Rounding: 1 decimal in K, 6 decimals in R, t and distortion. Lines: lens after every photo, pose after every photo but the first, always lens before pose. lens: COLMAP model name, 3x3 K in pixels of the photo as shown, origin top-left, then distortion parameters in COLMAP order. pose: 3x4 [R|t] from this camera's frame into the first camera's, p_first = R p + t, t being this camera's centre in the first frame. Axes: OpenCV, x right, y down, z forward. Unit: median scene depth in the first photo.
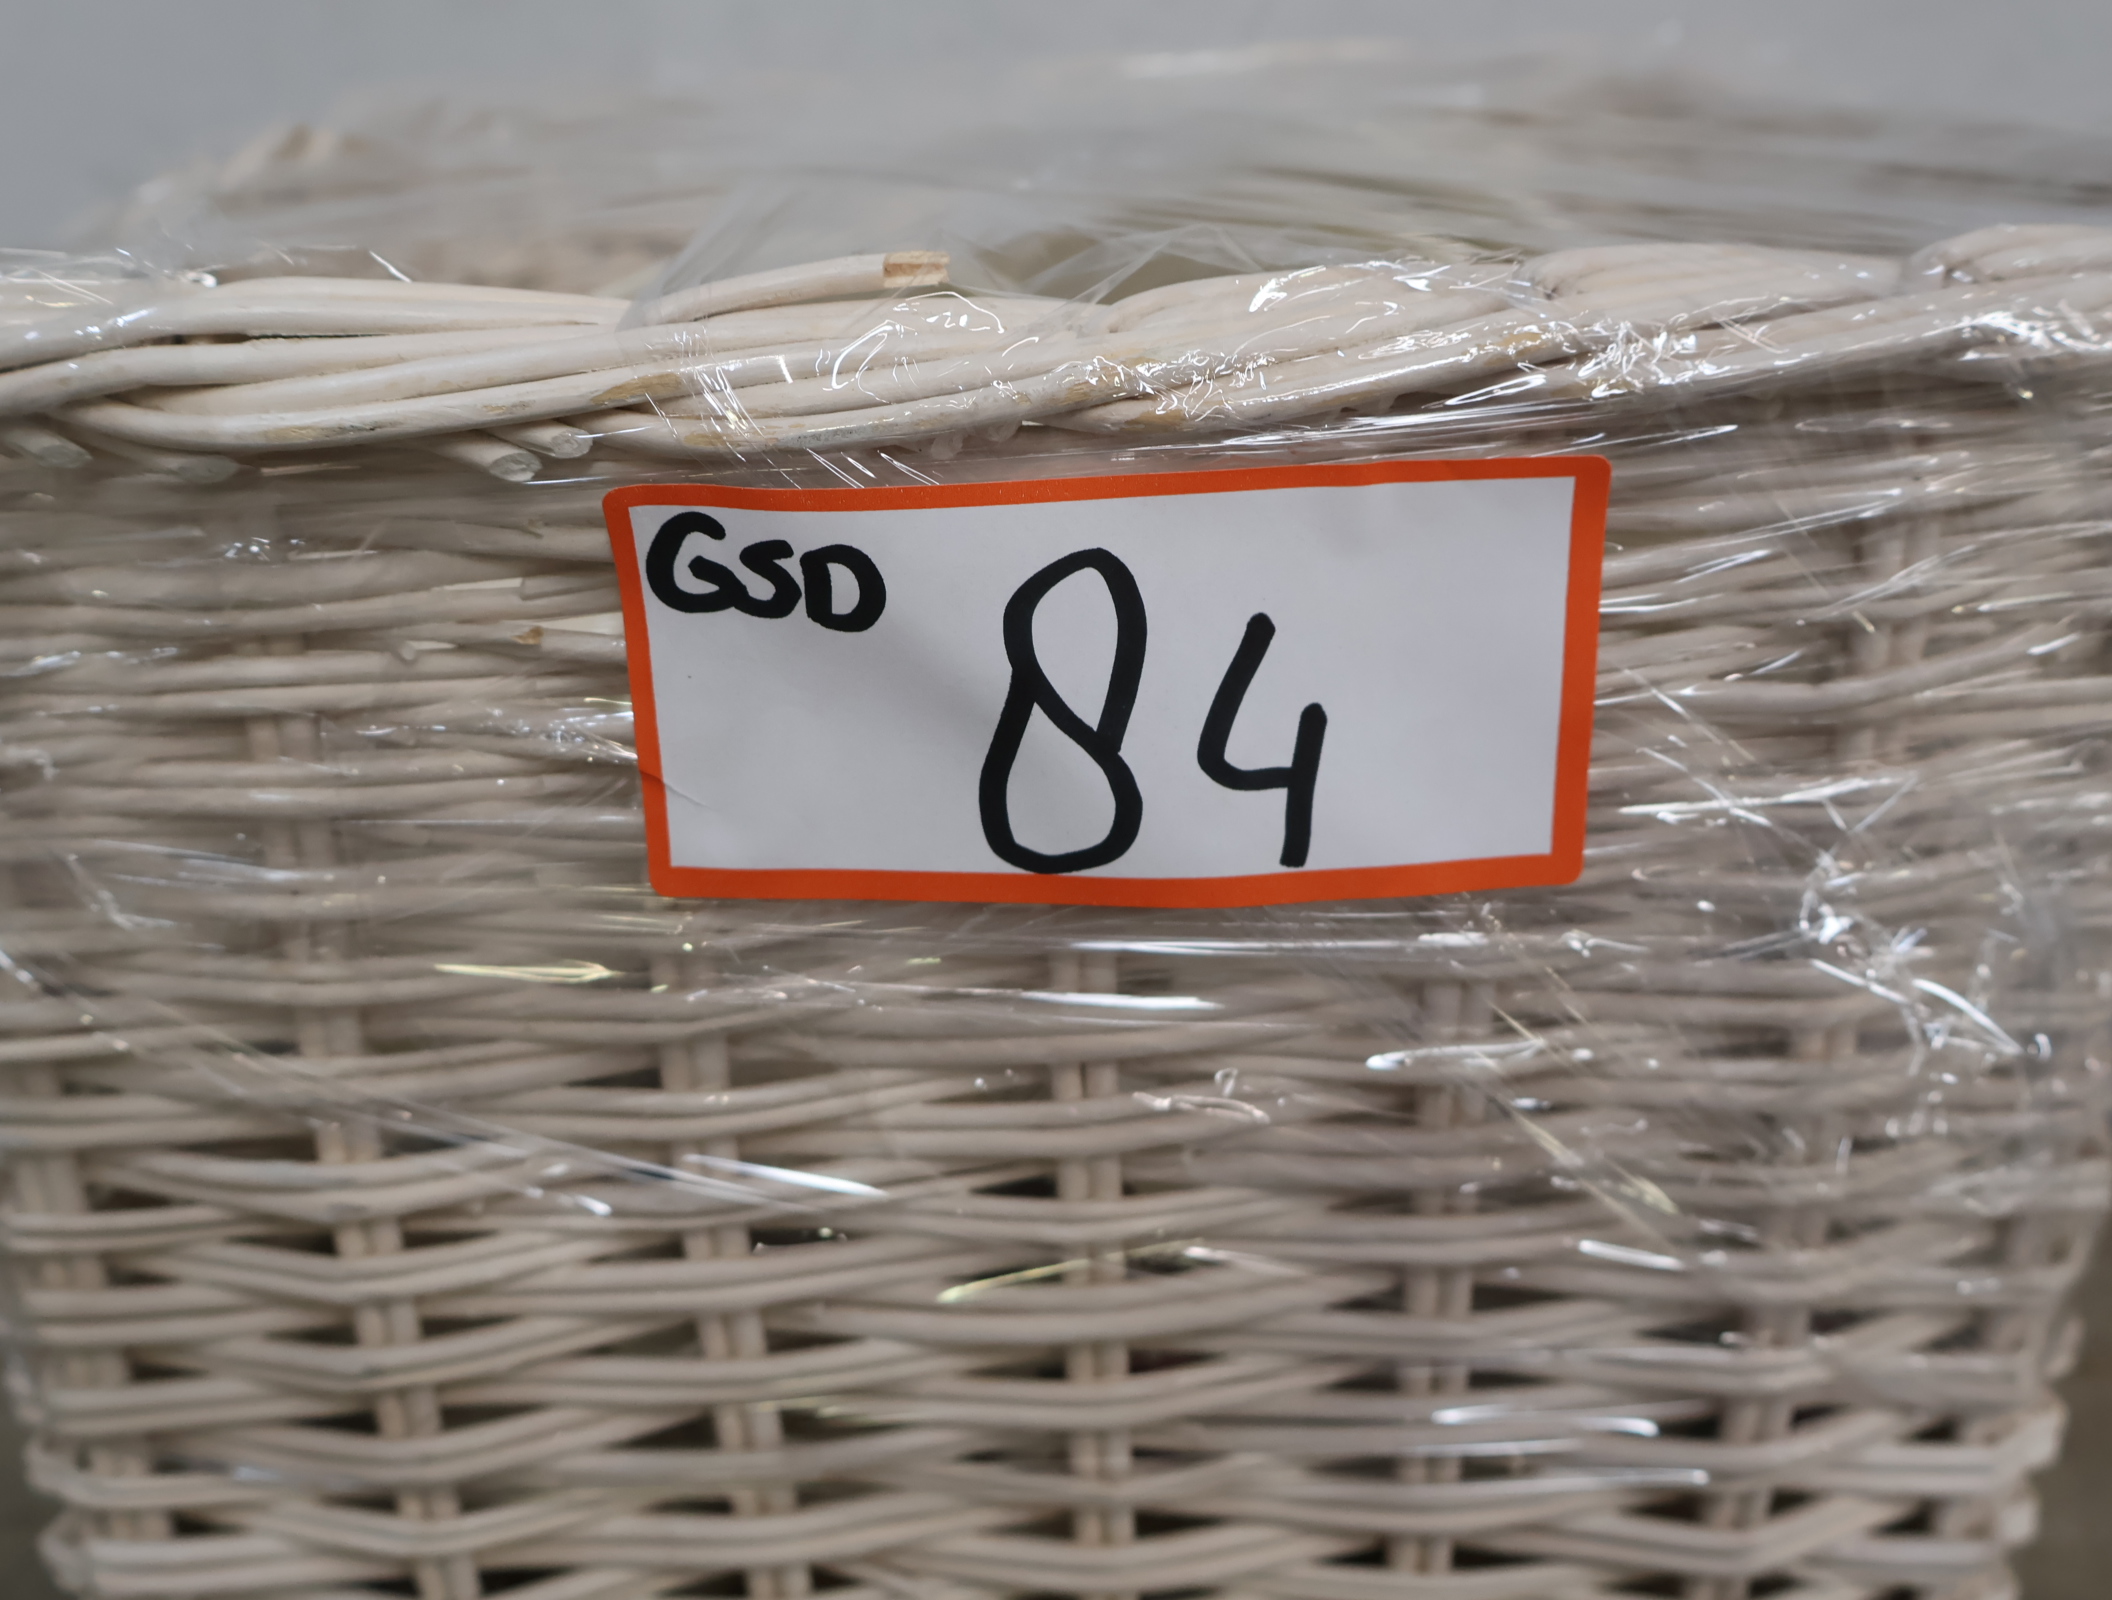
lens RADIAL K [[2158.5, 0, 1048.0], [0, 2158.5, 805.0], [0, 0, 1]] dist [0.017156, 0.000000]
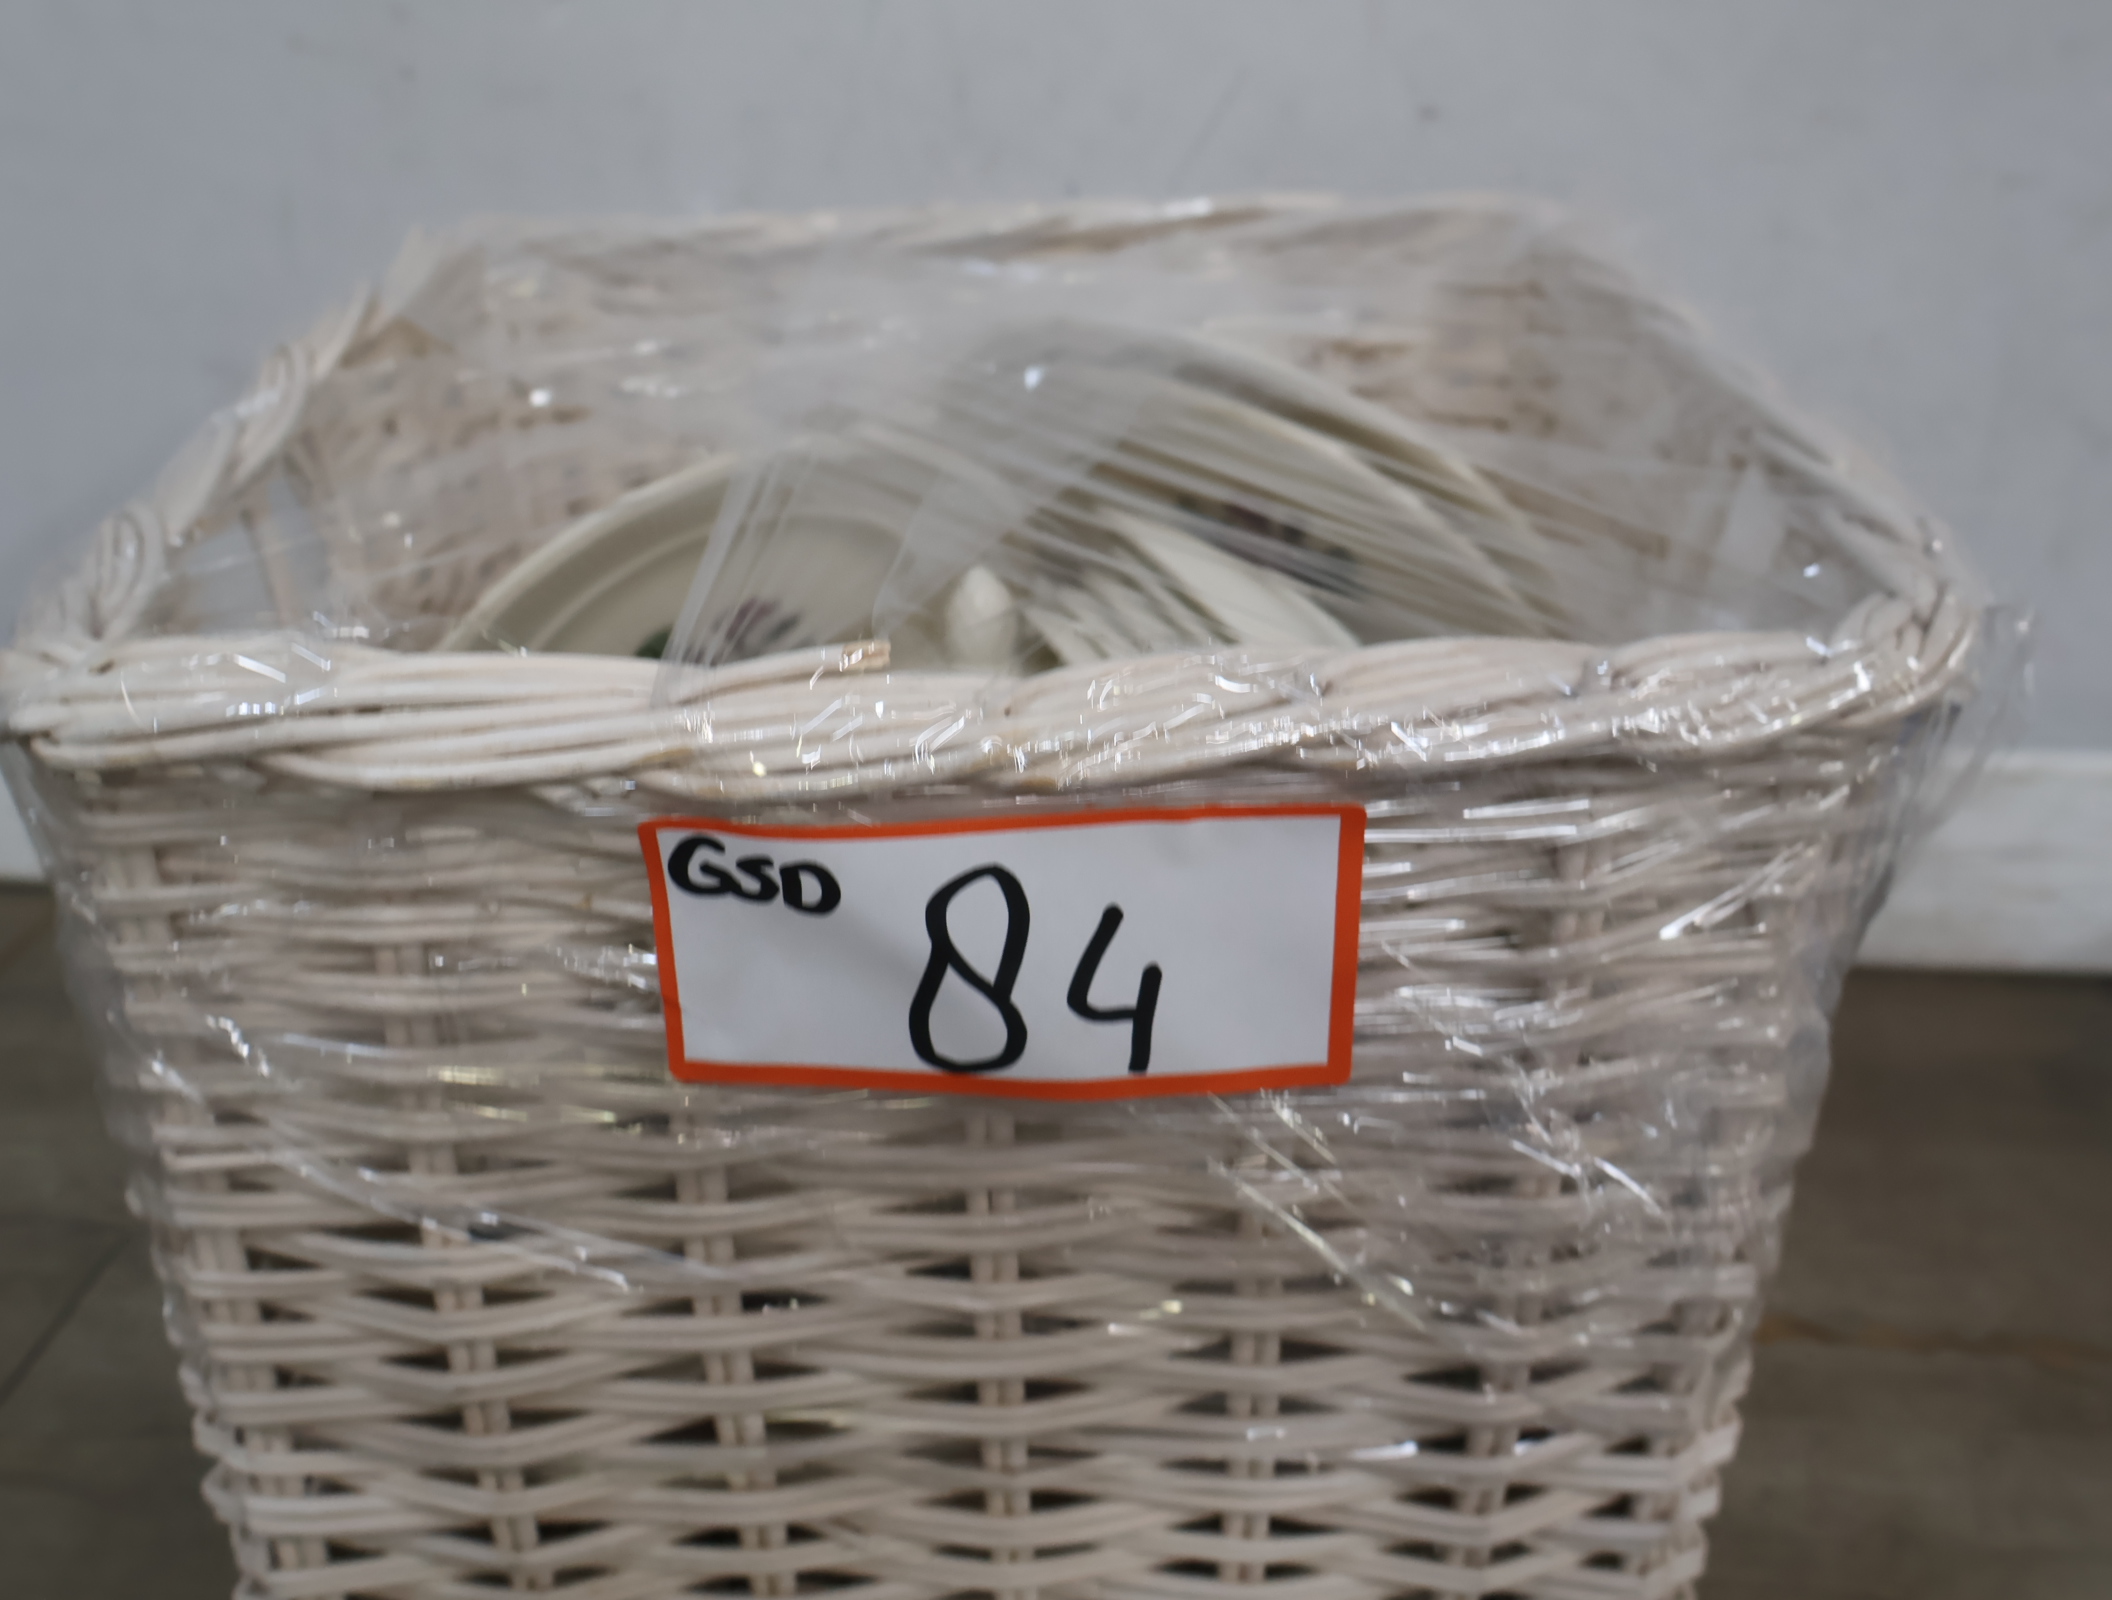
lens RADIAL K [[2158.5, 0, 1063.7], [0, 2158.5, 795.9], [0, 0, 1]] dist [0.017156, 0.000000]
pose [[0.999807, 0.019519, 0.002378, 0.054124], [-0.019654, 0.995813, 0.089275, -0.243636], [-0.000626, -0.089305, 0.996004, -0.319957]]
